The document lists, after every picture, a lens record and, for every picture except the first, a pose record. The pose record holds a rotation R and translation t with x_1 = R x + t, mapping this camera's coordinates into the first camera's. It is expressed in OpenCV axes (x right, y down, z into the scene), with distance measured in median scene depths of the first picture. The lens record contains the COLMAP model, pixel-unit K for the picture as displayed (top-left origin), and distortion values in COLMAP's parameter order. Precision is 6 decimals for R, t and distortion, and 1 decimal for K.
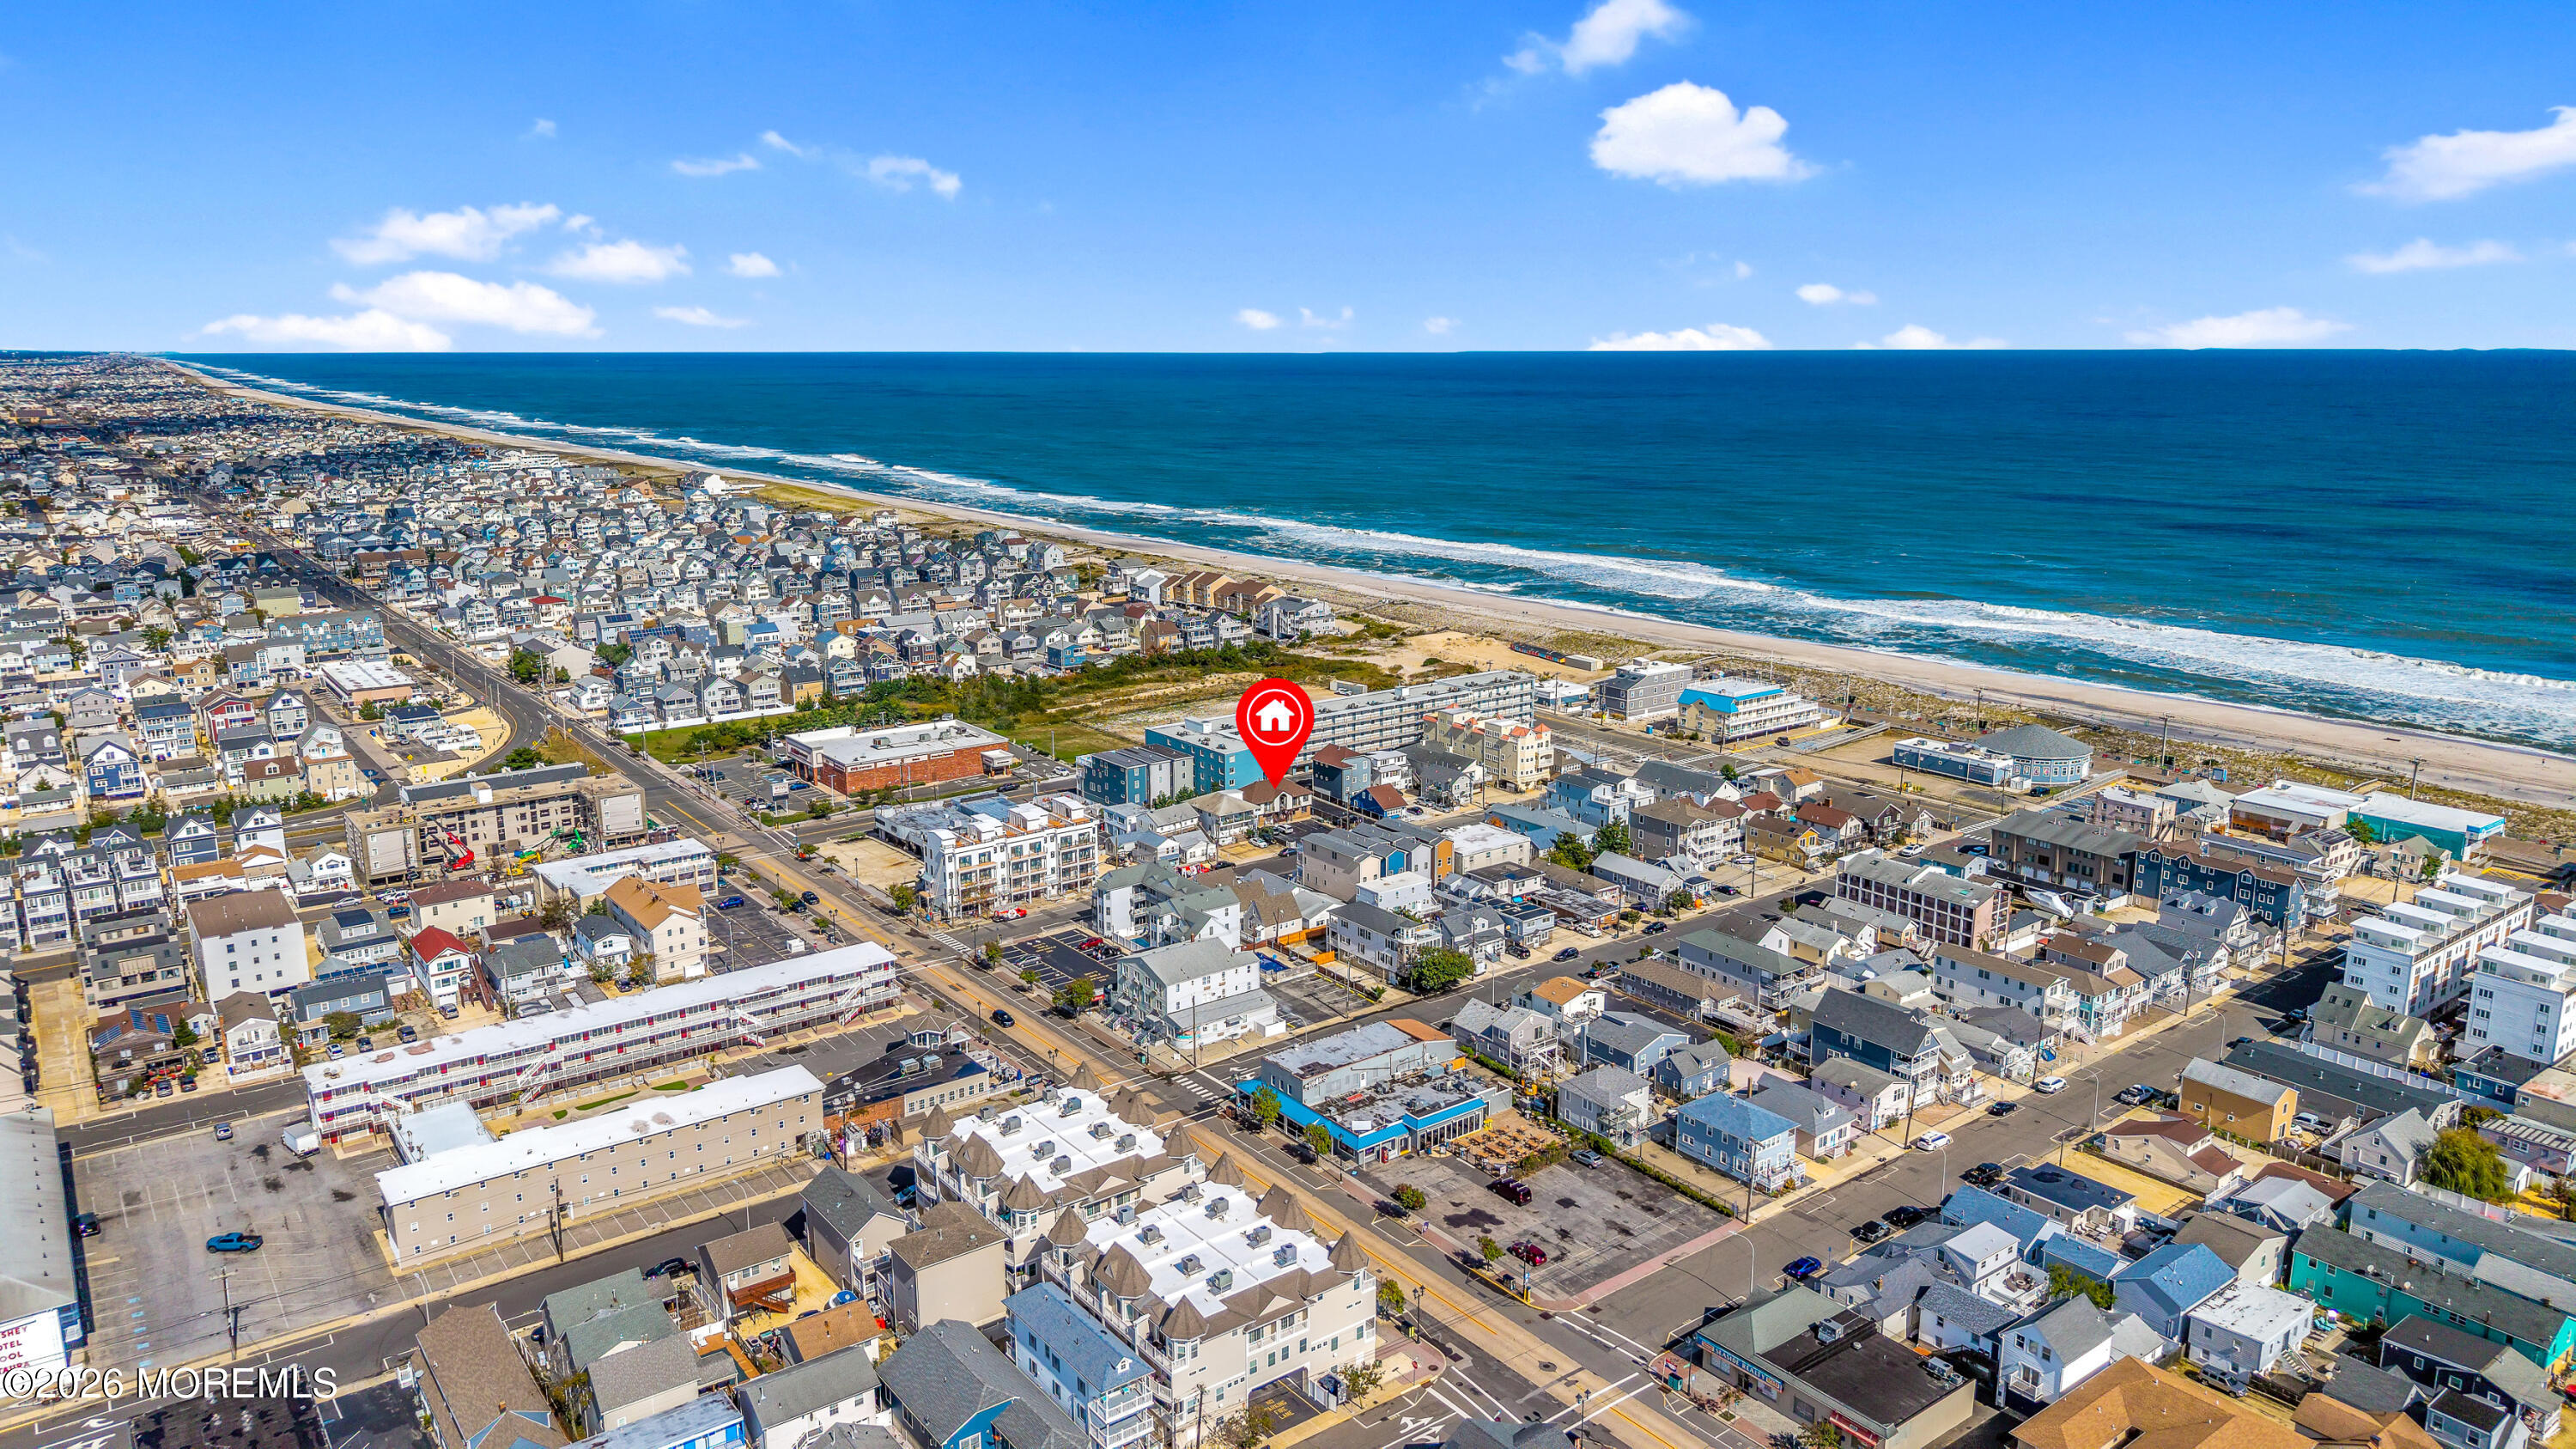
lens RADIAL K [[1714.6, 0, 1288.0], [0, 1714.6, 724.5], [0, 0, 1]] dist [0.003147, -0.001252]
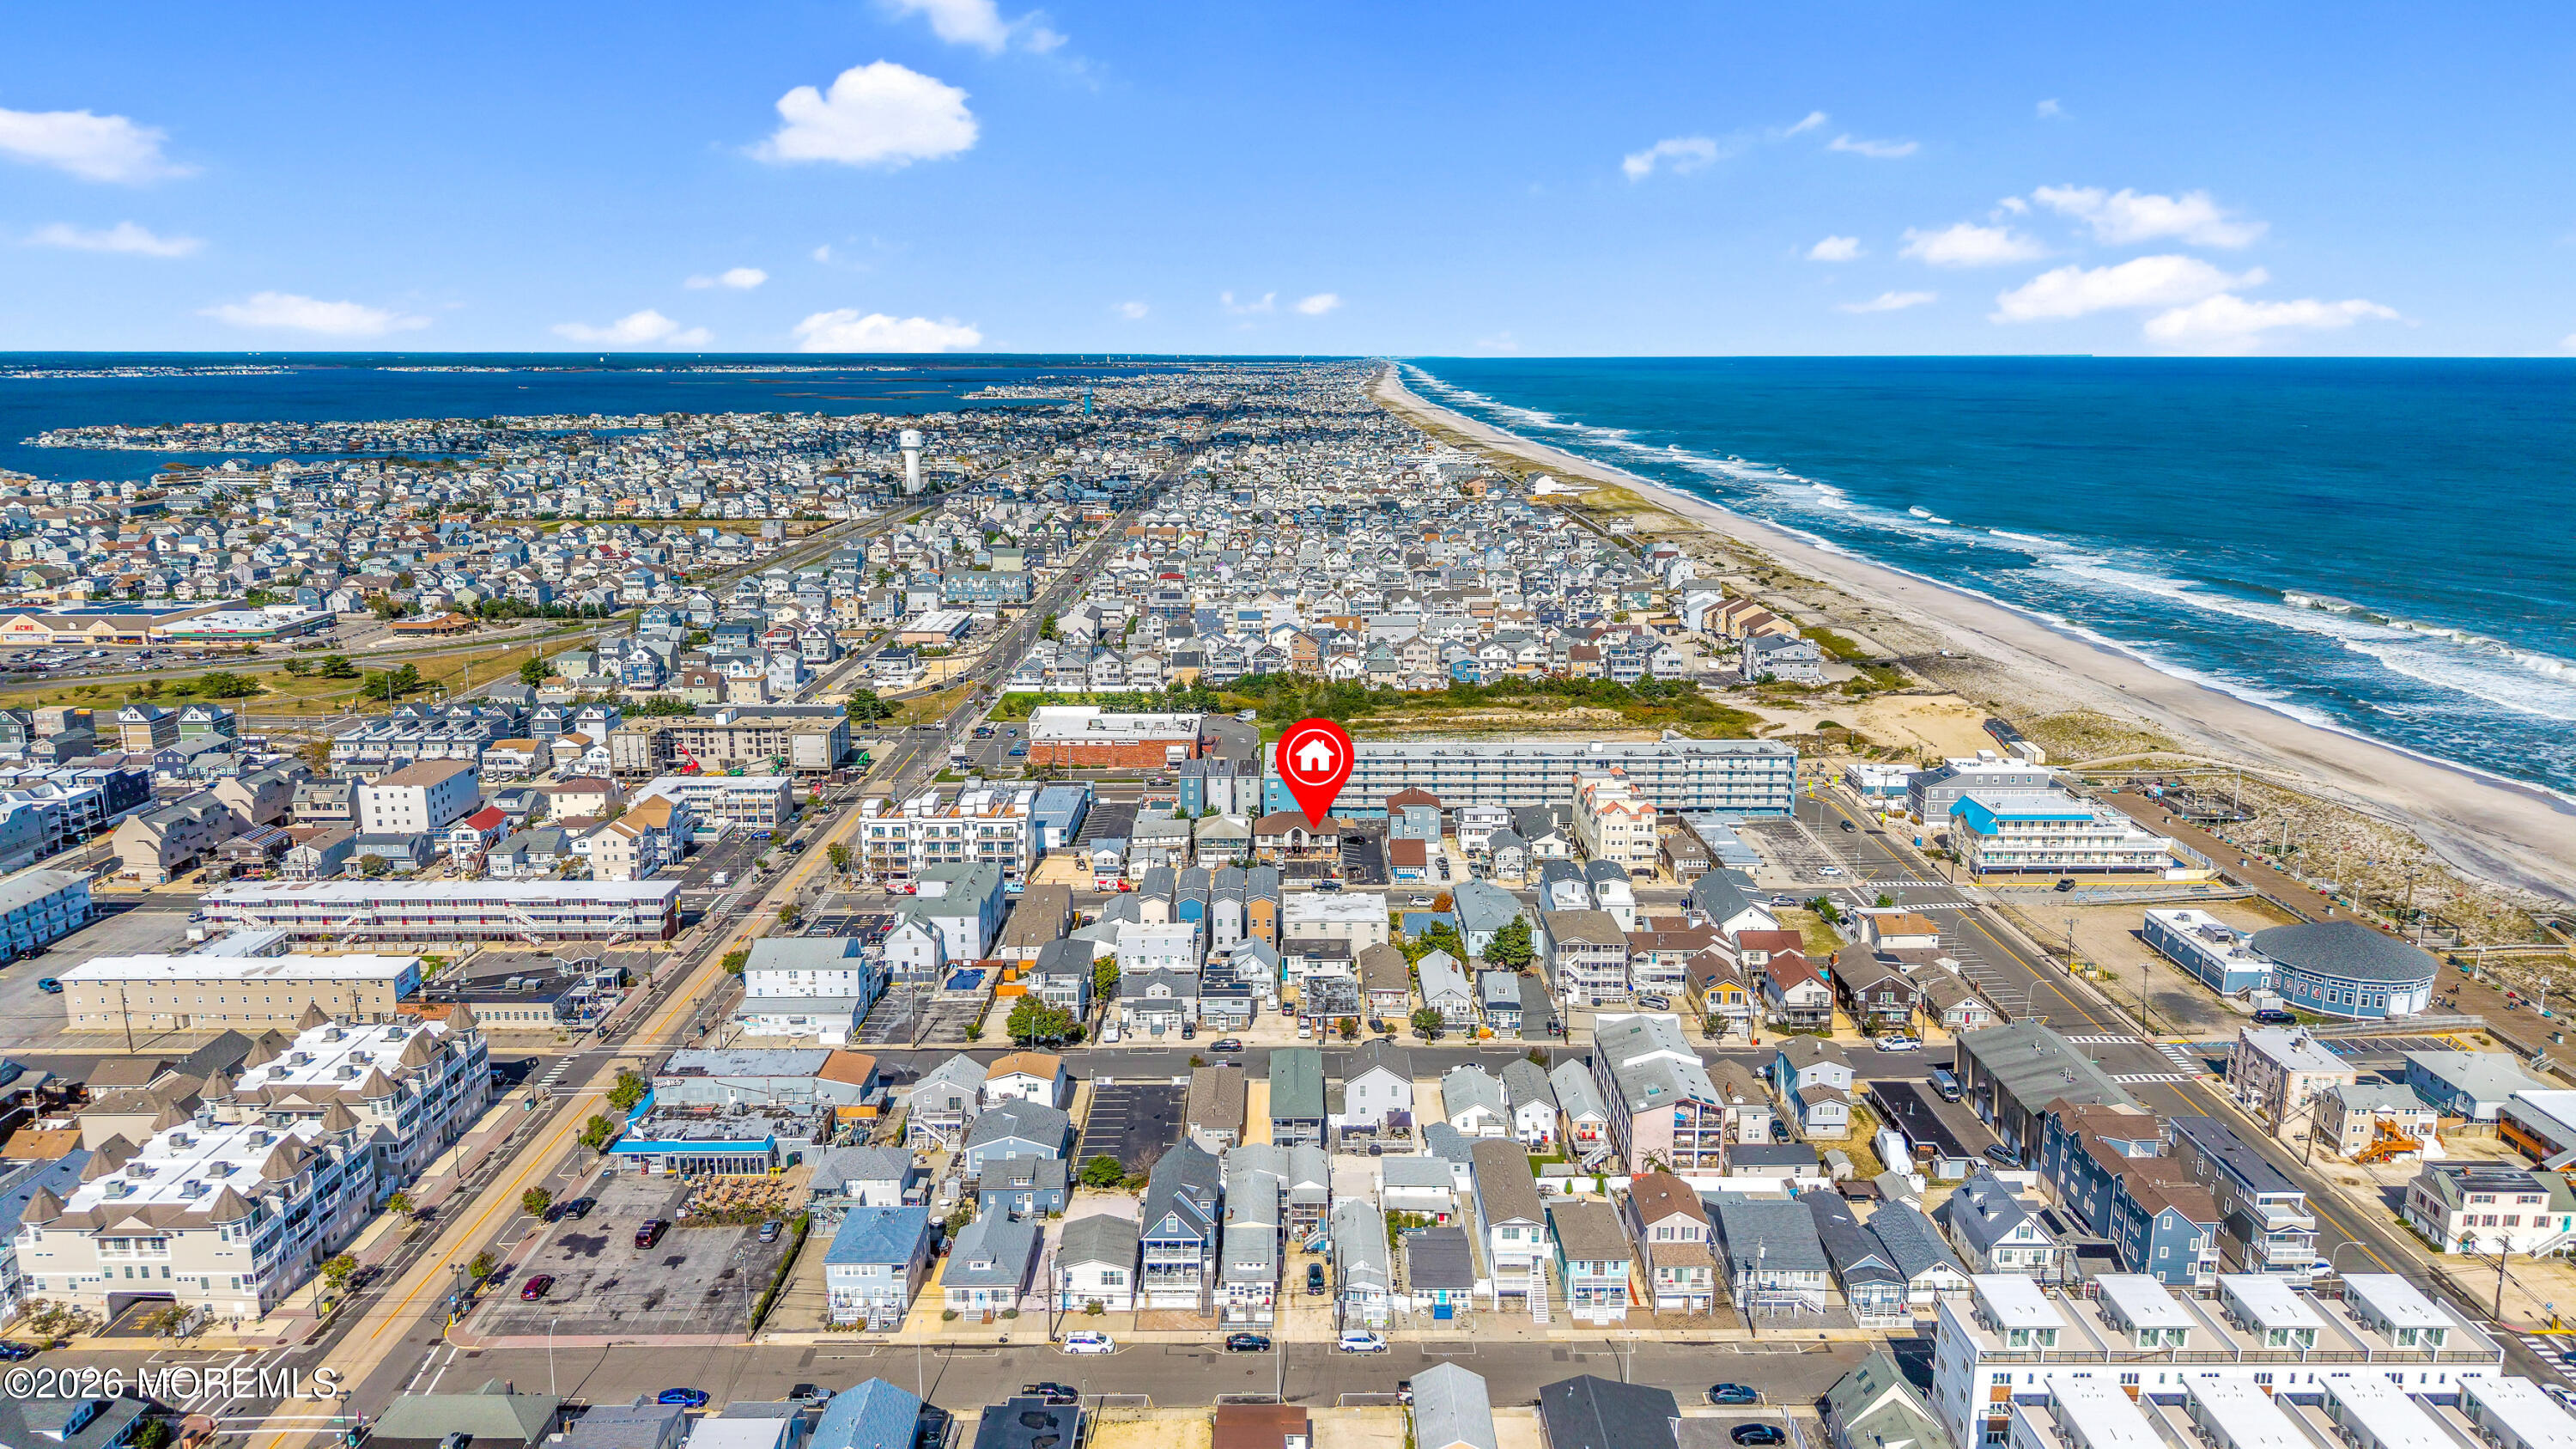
lens RADIAL K [[1742.4, 0, 1288.0], [0, 1742.4, 724.5], [0, 0, 1]] dist [0.006603, 0.002026]
pose [[0.799612, 0.129061, -0.586485, 0.517618], [-0.132079, 0.990515, 0.037895, -0.048442], [0.585813, 0.047161, 0.809073, 0.228639]]
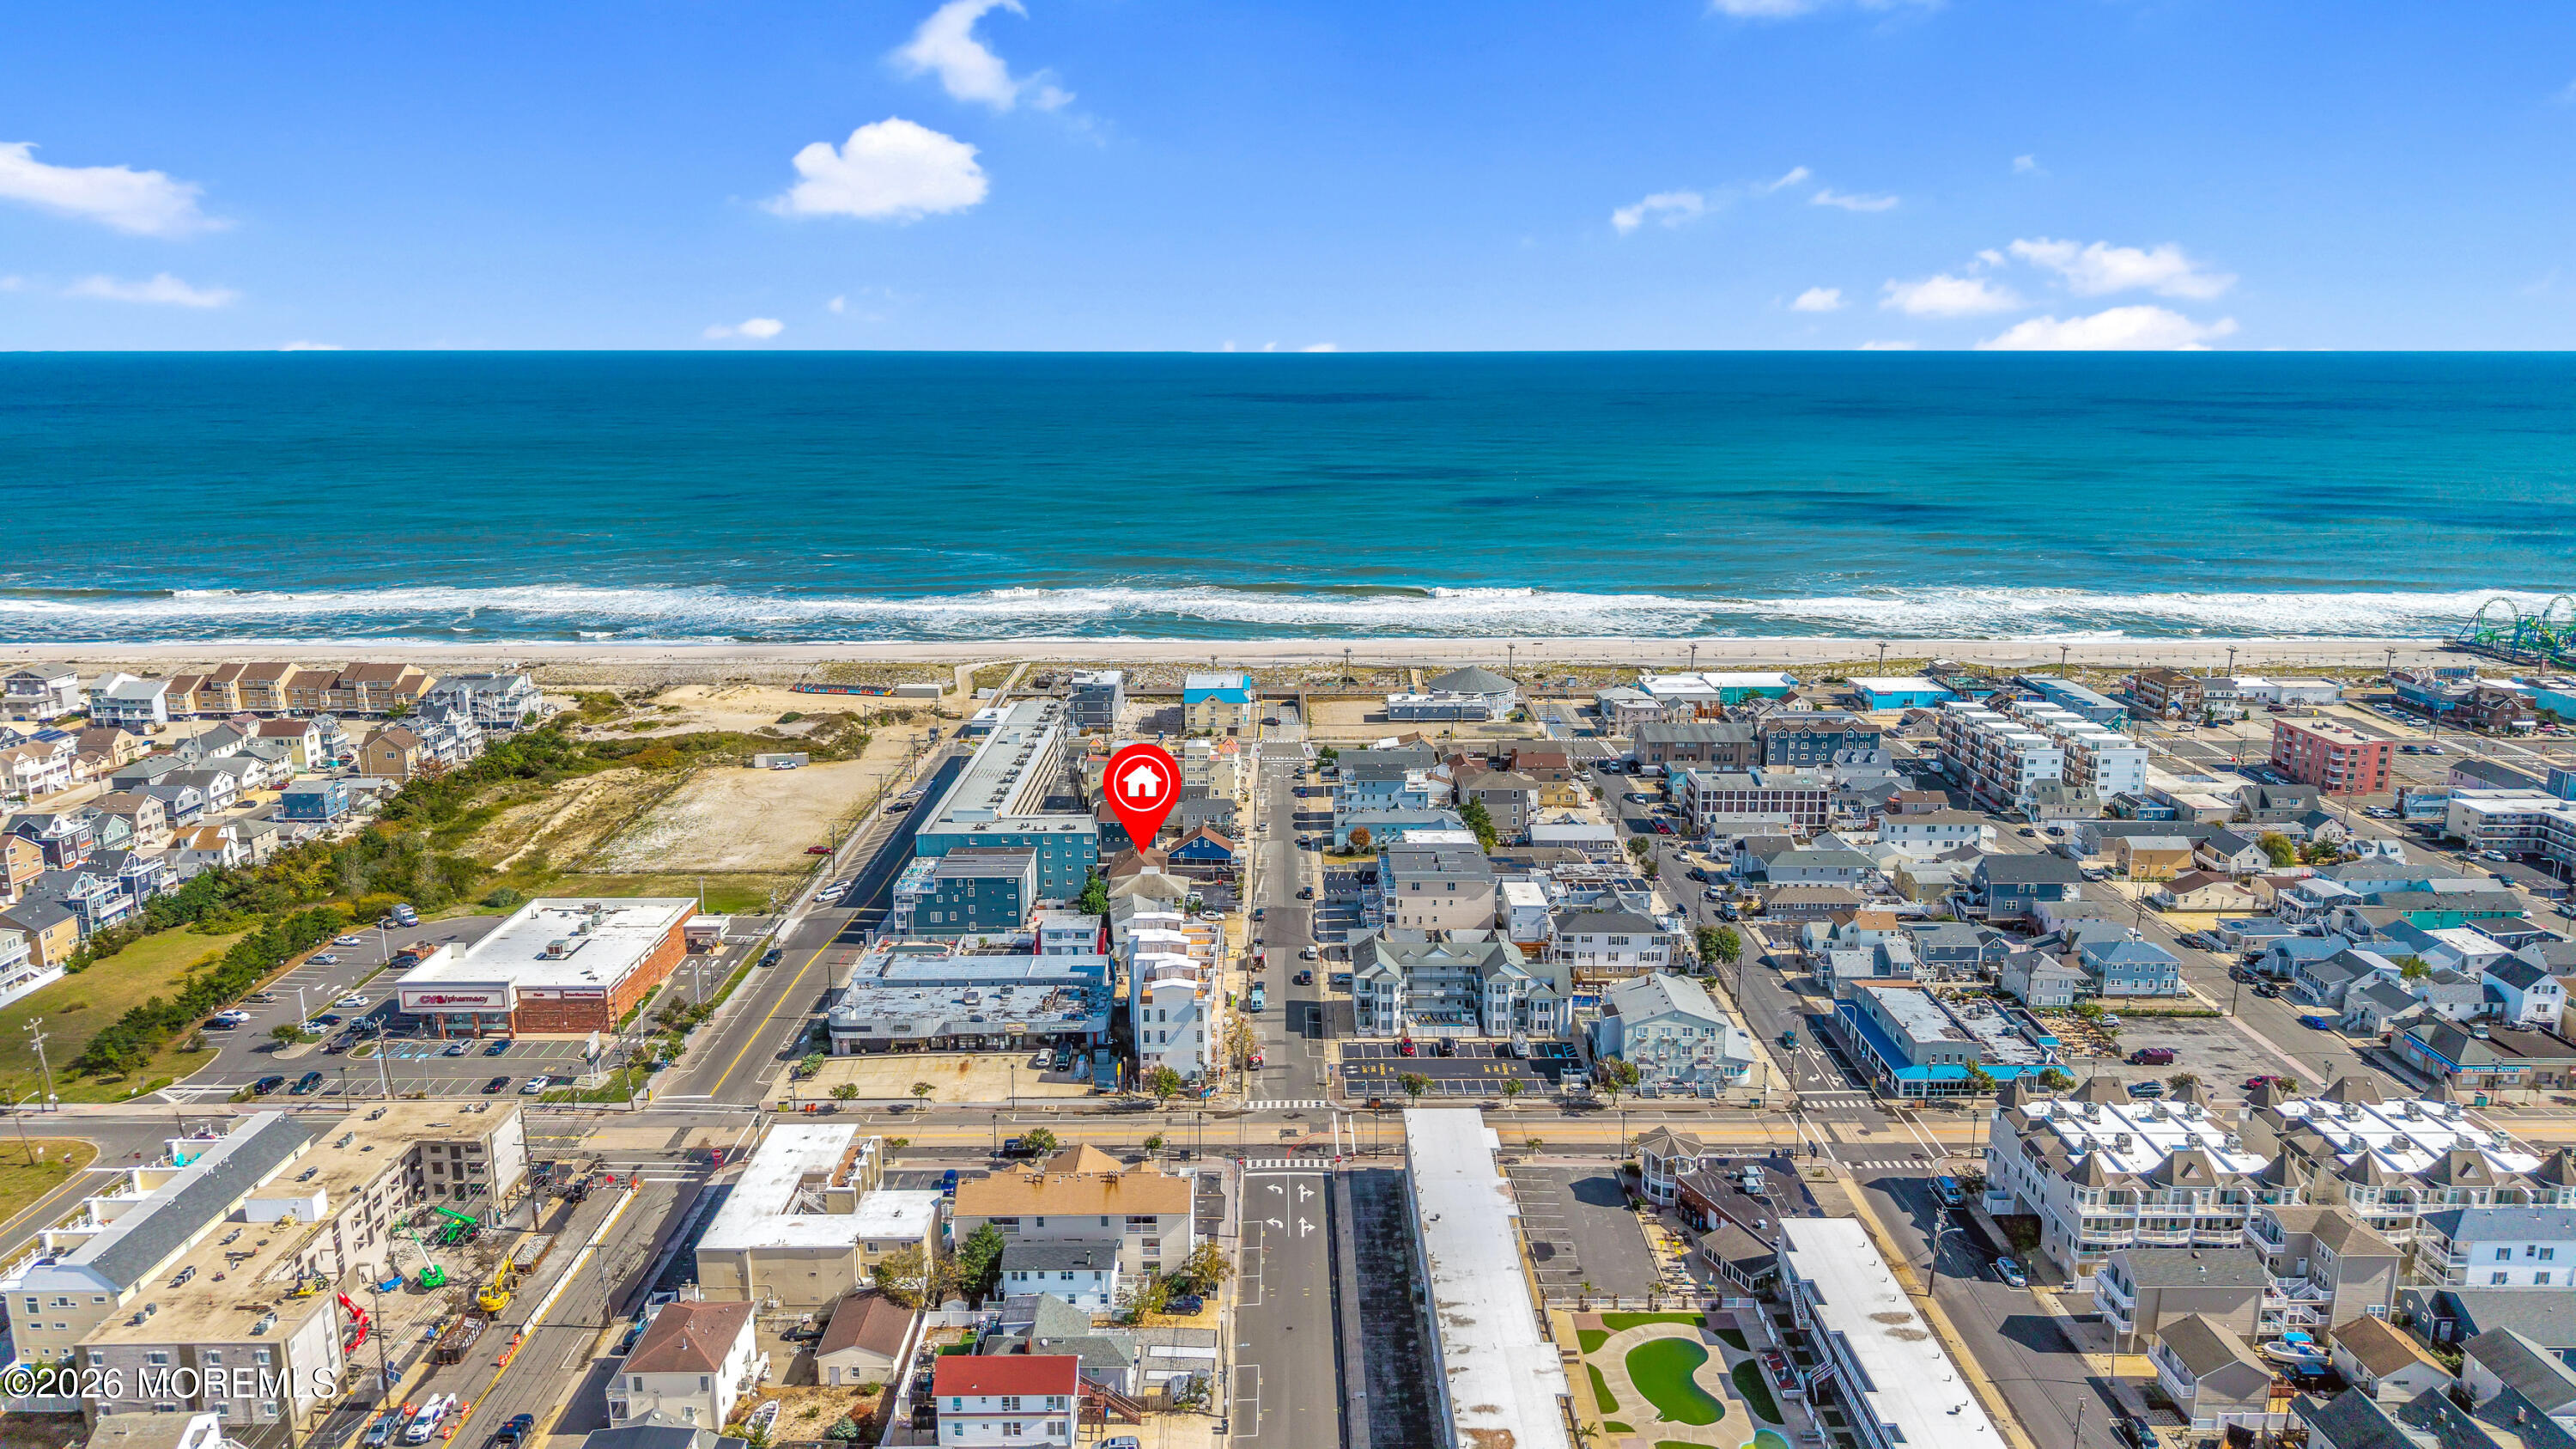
lens RADIAL K [[1714.6, 0, 1288.0], [0, 1714.6, 724.5], [0, 0, 1]] dist [0.003147, -0.001252]
pose [[0.591936, -0.169775, 0.787901, -0.619961], [0.171578, 0.981699, 0.082631, -0.085541], [-0.787510, 0.086275, 0.610233, 0.400743]]
